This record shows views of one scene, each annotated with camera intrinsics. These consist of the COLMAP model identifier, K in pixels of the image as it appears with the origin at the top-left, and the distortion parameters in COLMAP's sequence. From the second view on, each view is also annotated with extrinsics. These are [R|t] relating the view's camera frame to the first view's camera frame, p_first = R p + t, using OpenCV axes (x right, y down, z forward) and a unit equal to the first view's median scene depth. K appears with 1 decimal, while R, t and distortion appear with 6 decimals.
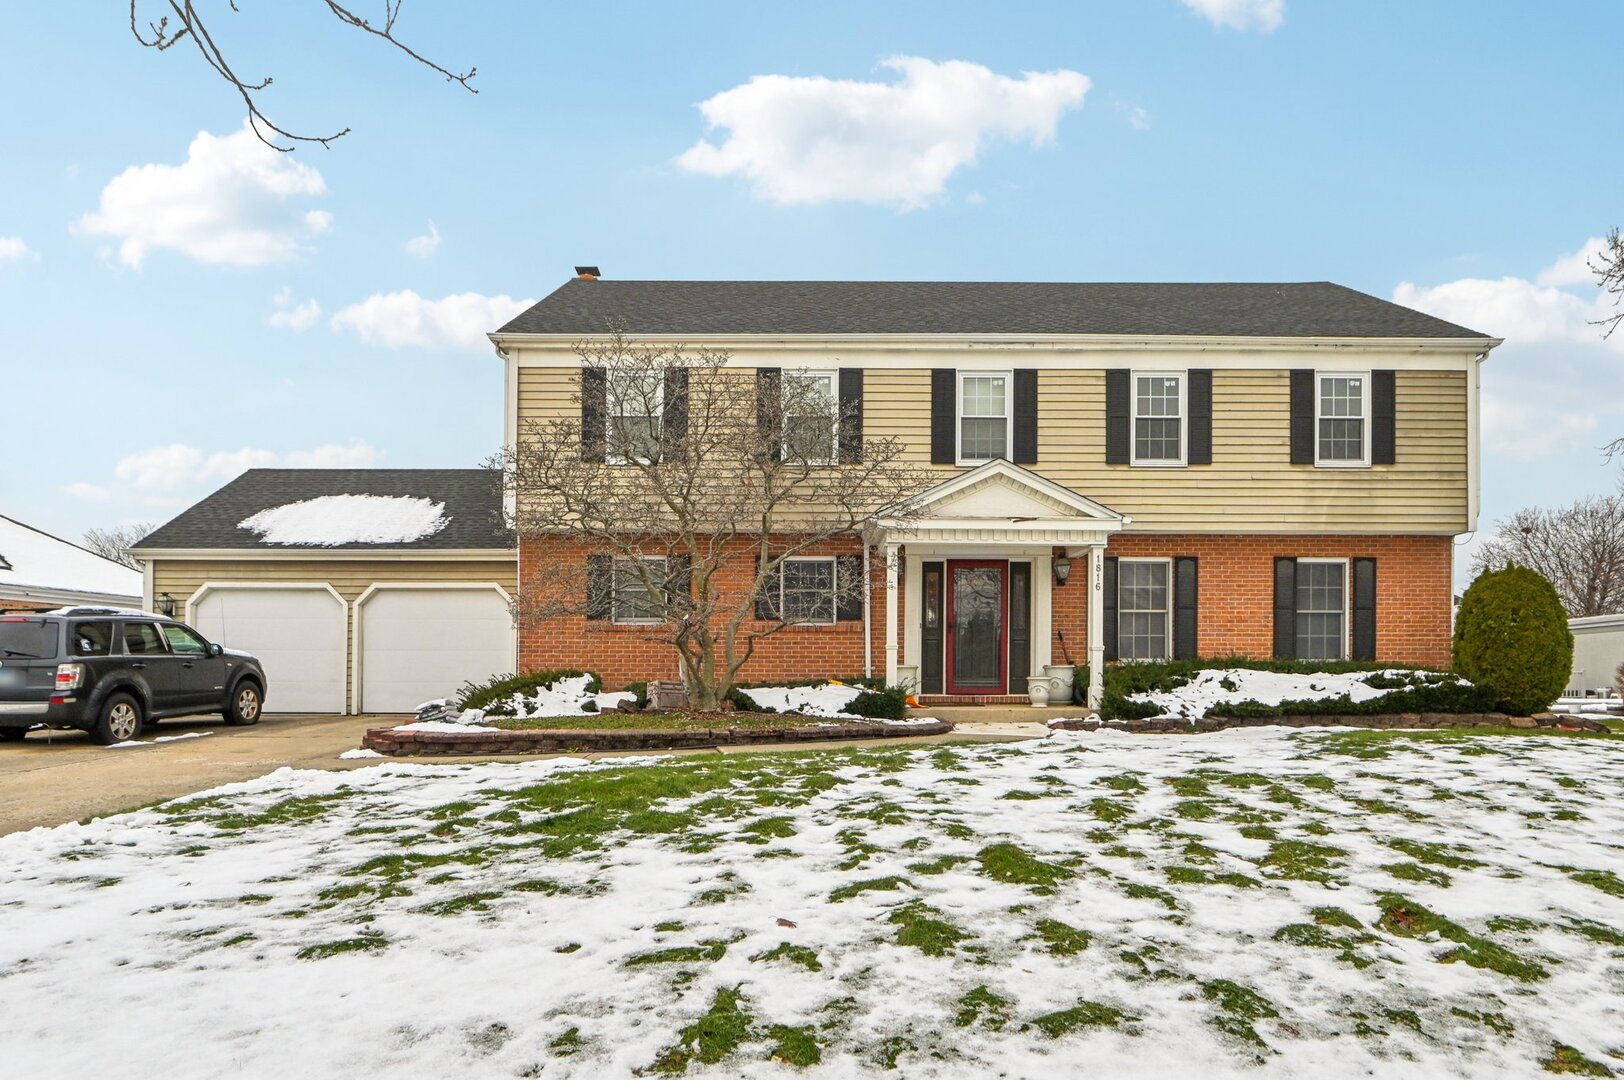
lens RADIAL K [[917.8, 0, 812.0], [0, 917.8, 664.3], [0, 0, 1]] dist [0.002892, -0.000160]
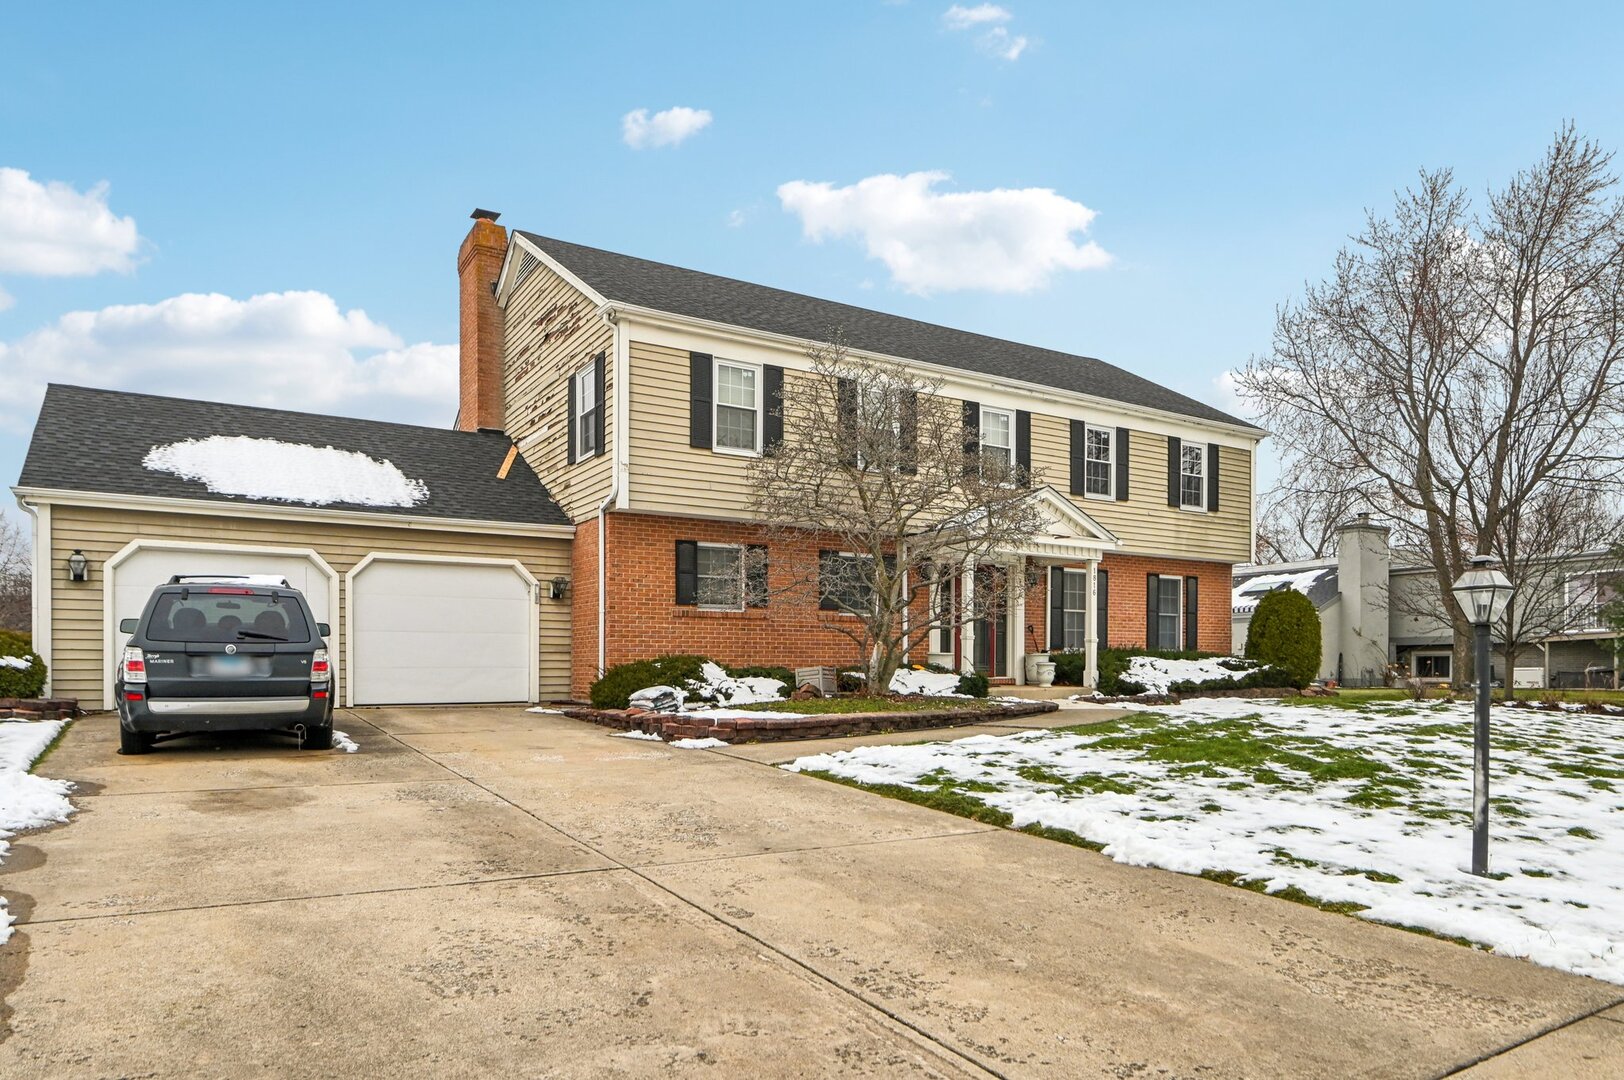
lens RADIAL K [[997.2, 0, 812.7], [0, 997.2, 661.0], [0, 0, 1]] dist [-0.002353, 0.000416]
pose [[0.856049, -0.000526, 0.516895, -0.688414], [-0.007494, 0.999882, 0.013429, -0.004738], [-0.516841, -0.015370, 0.855944, 0.007593]]
